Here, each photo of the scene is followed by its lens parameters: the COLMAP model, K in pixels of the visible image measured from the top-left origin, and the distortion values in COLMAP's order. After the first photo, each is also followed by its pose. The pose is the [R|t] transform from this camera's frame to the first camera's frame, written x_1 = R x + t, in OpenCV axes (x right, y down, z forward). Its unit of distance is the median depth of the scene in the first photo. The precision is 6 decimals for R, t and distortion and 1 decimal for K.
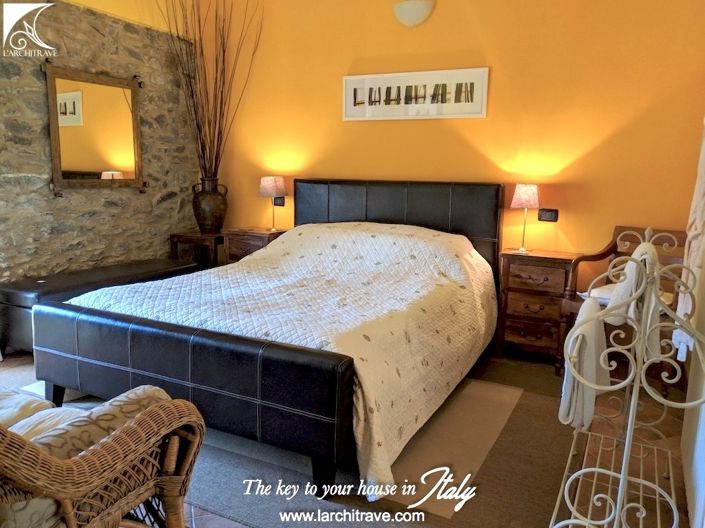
lens RADIAL K [[553.5, 0, 355.8], [0, 553.5, 263.7], [0, 0, 1]] dist [0.010463, -0.000412]
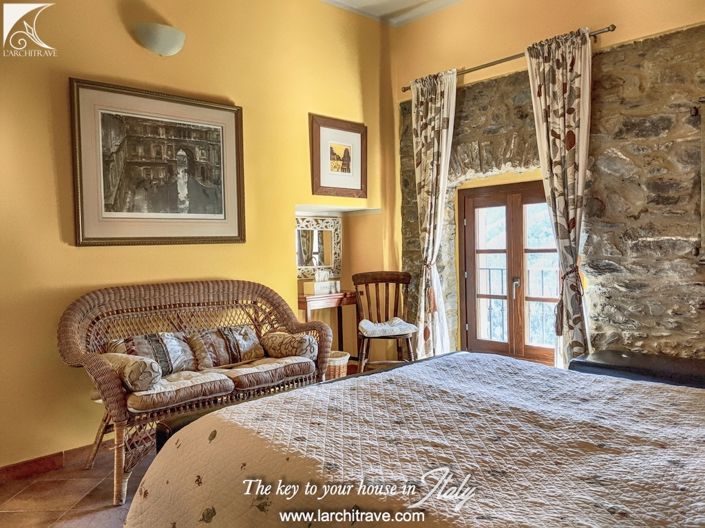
lens RADIAL K [[553.5, 0, 355.3], [0, 553.5, 268.5], [0, 0, 1]] dist [0.010463, -0.000412]
pose [[-0.338580, 0.028432, -0.940508, 0.406607], [-0.145934, 0.985862, 0.082339, -0.113167], [0.929552, 0.165130, -0.329644, 0.842853]]
